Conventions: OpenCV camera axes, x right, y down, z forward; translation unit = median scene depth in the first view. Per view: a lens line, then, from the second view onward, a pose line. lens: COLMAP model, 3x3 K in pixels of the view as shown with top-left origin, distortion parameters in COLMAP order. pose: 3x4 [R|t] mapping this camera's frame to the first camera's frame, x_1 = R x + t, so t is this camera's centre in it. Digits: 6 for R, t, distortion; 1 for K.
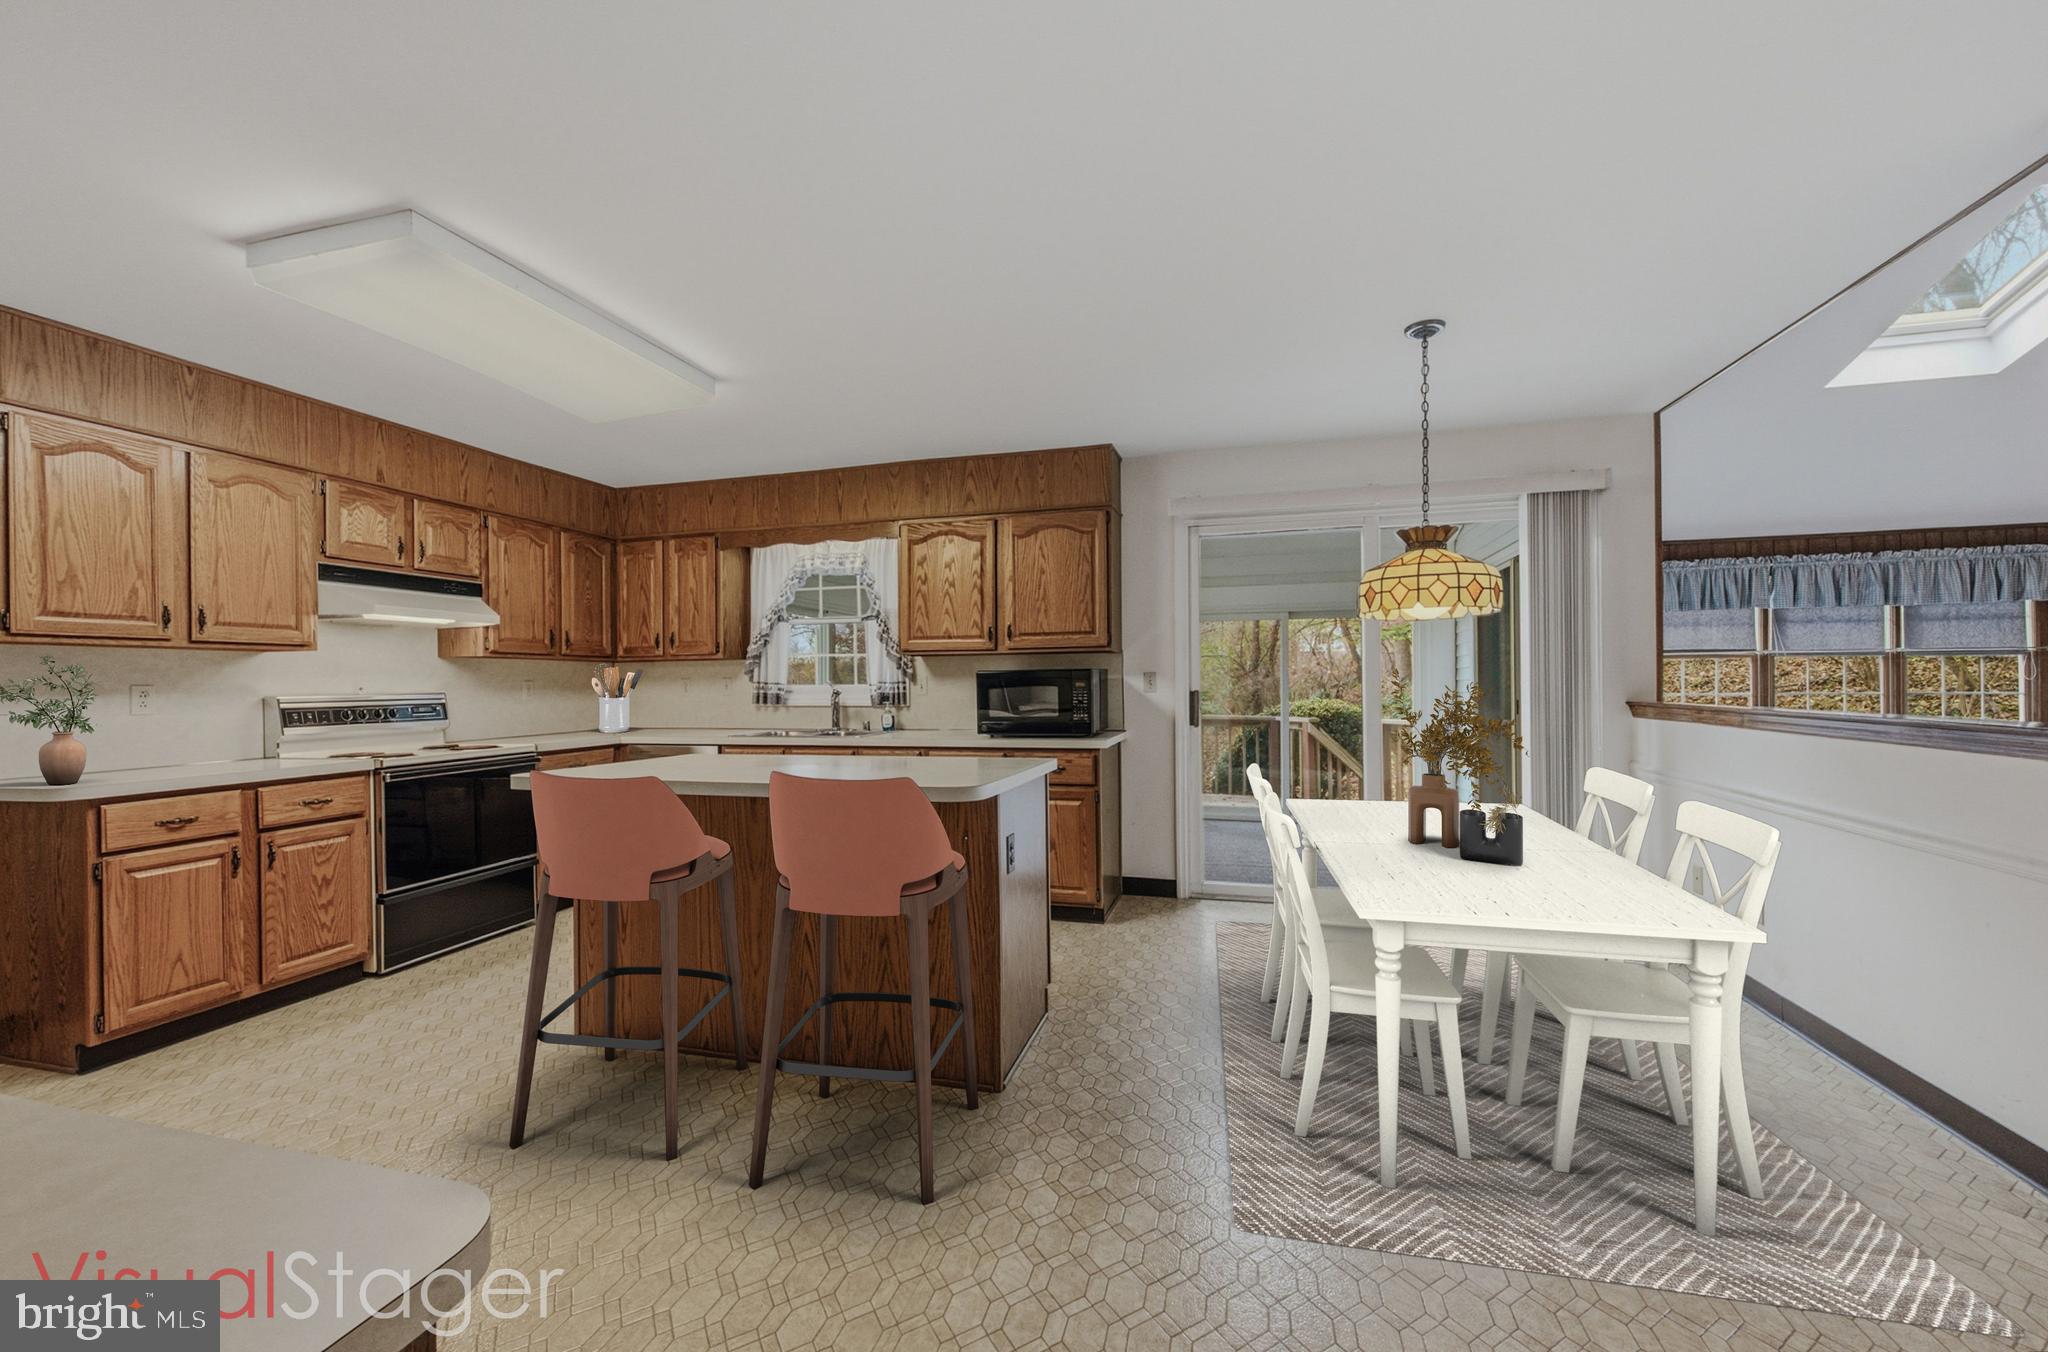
lens RADIAL K [[814.2, 0, 1031.3], [0, 814.2, 679.8], [0, 0, 1]] dist [-0.002905, -0.000244]
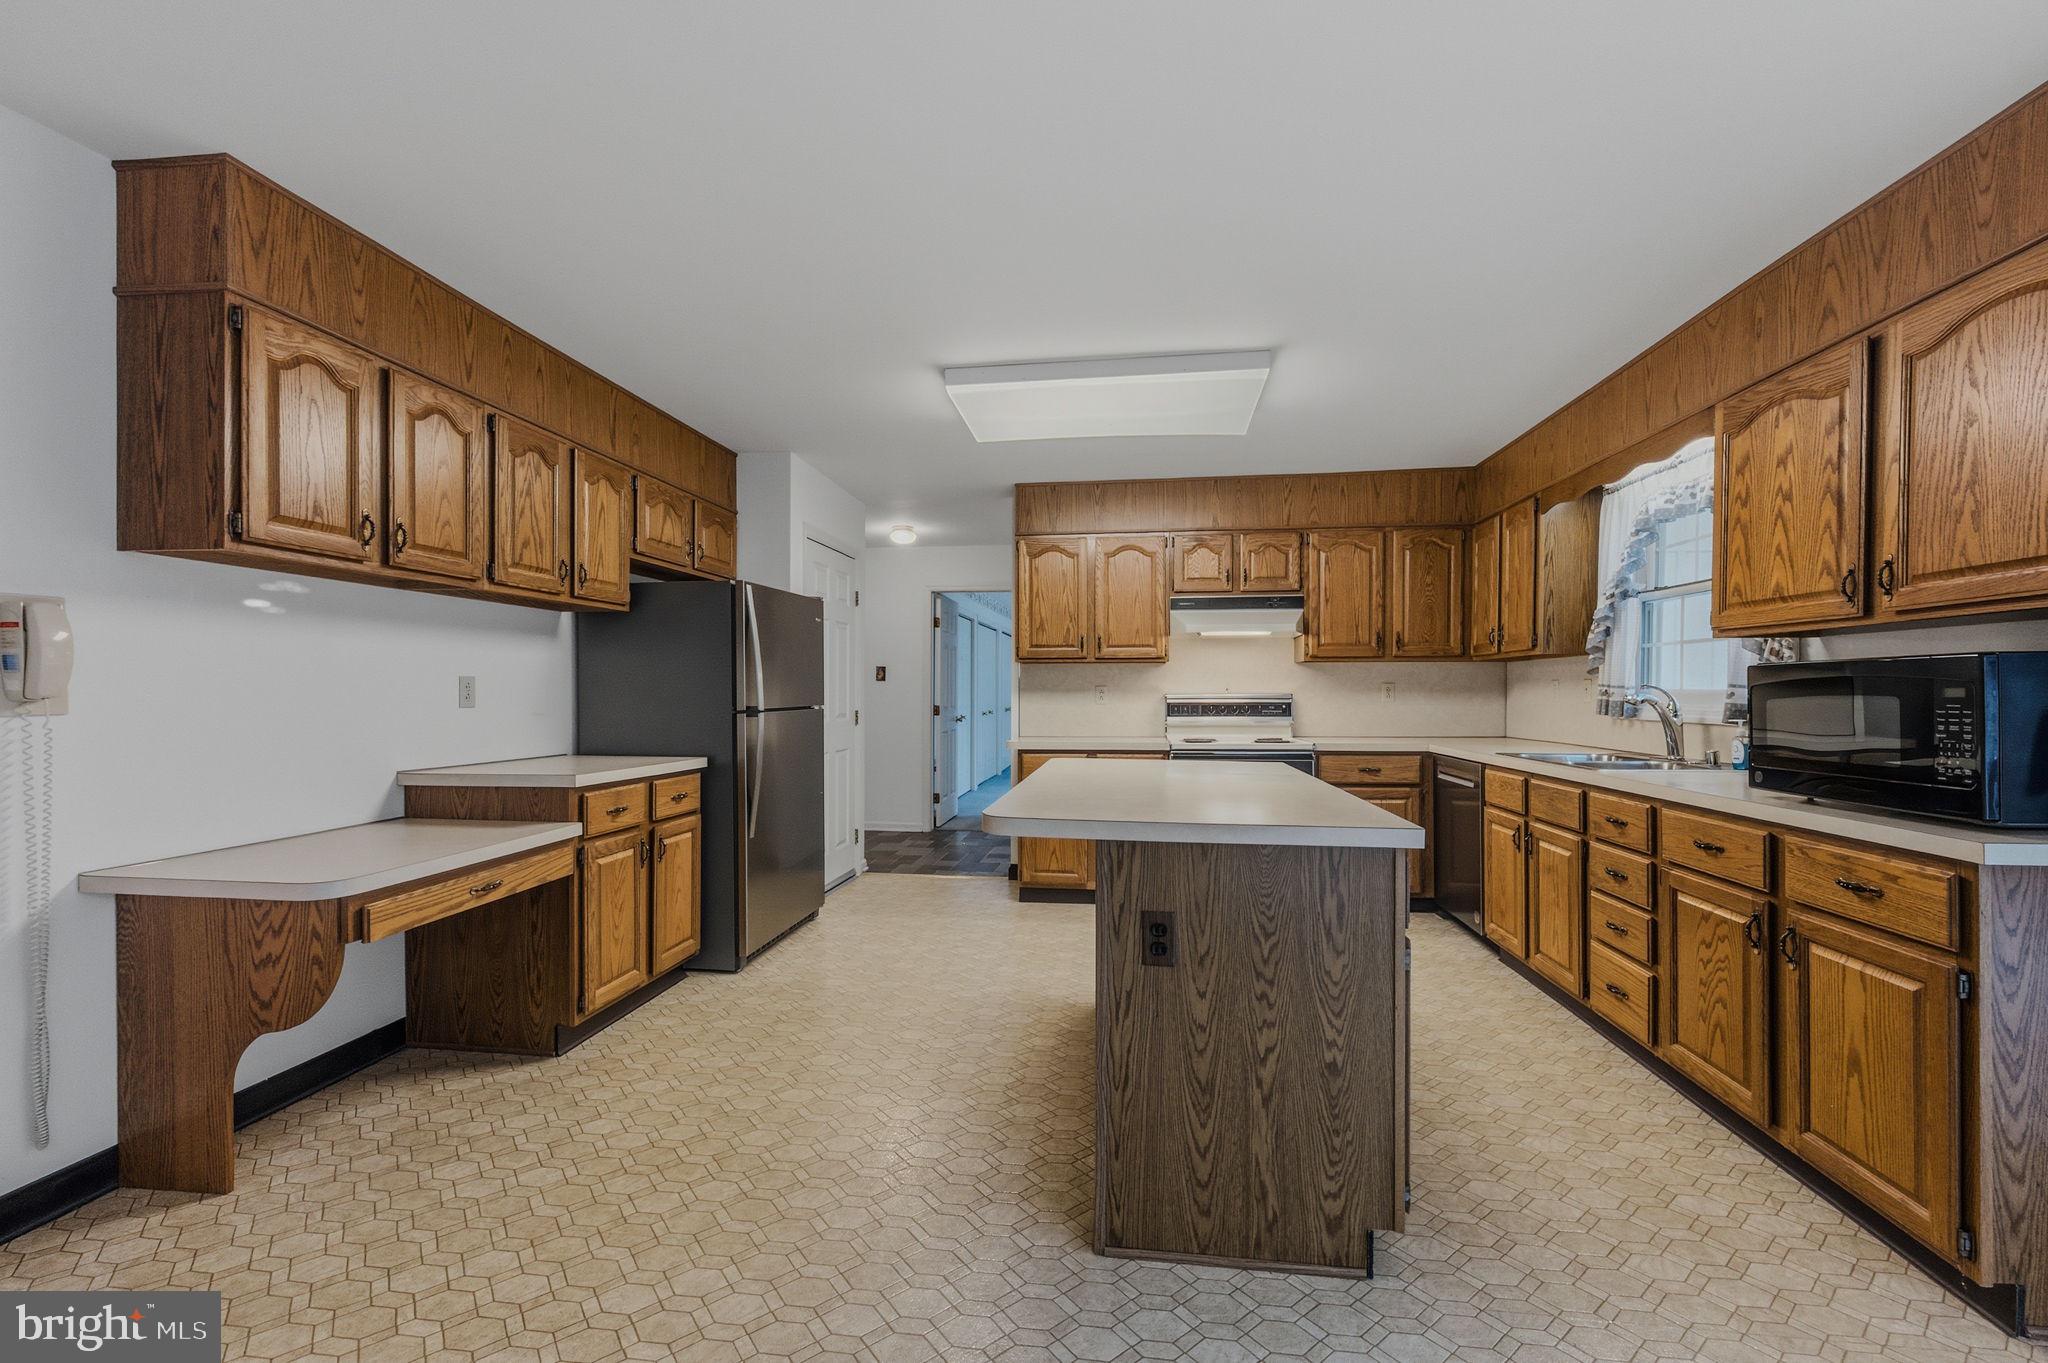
lens RADIAL K [[812.5, 0, 1028.0], [0, 812.5, 696.1], [0, 0, 1]] dist [0.001160, -0.000046]
pose [[0.126238, 0.016332, -0.991866, 0.353149], [0.002672, 0.999855, 0.016804, -0.000570], [0.991996, -0.004772, 0.126176, 0.452605]]
